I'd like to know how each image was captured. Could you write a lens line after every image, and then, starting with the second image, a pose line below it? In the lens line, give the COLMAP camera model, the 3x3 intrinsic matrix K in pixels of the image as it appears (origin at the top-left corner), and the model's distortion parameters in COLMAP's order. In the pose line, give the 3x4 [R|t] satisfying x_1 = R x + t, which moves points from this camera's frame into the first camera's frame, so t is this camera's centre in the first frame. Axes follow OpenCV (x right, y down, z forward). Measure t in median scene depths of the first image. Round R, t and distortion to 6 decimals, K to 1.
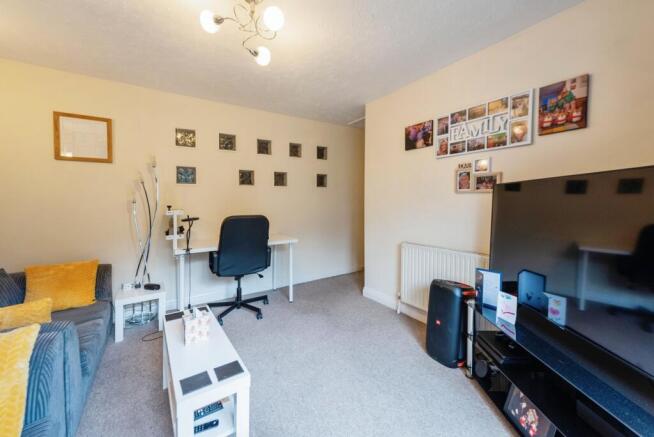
lens RADIAL K [[262.8, 0, 329.6], [0, 262.8, 207.1], [0, 0, 1]] dist [0.001883, 0.000032]
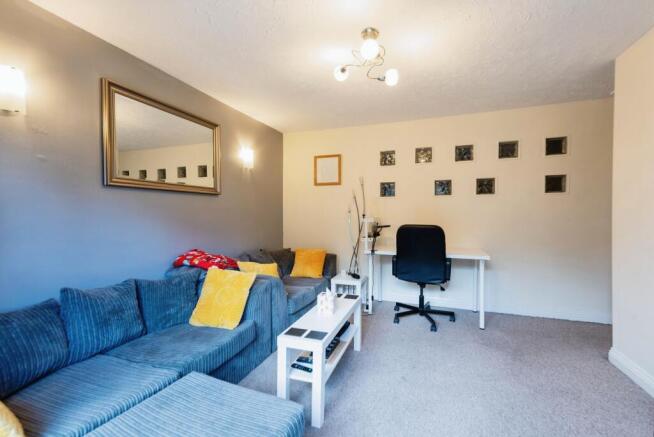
lens RADIAL K [[263.3, 0, 328.6], [0, 263.3, 212.5], [0, 0, 1]] dist [0.000790, 0.000069]
pose [[0.601331, 0.002305, -0.798997, 0.272512], [-0.022168, 0.999659, -0.013799, 0.005262], [0.798692, 0.026010, 0.601177, 0.086055]]
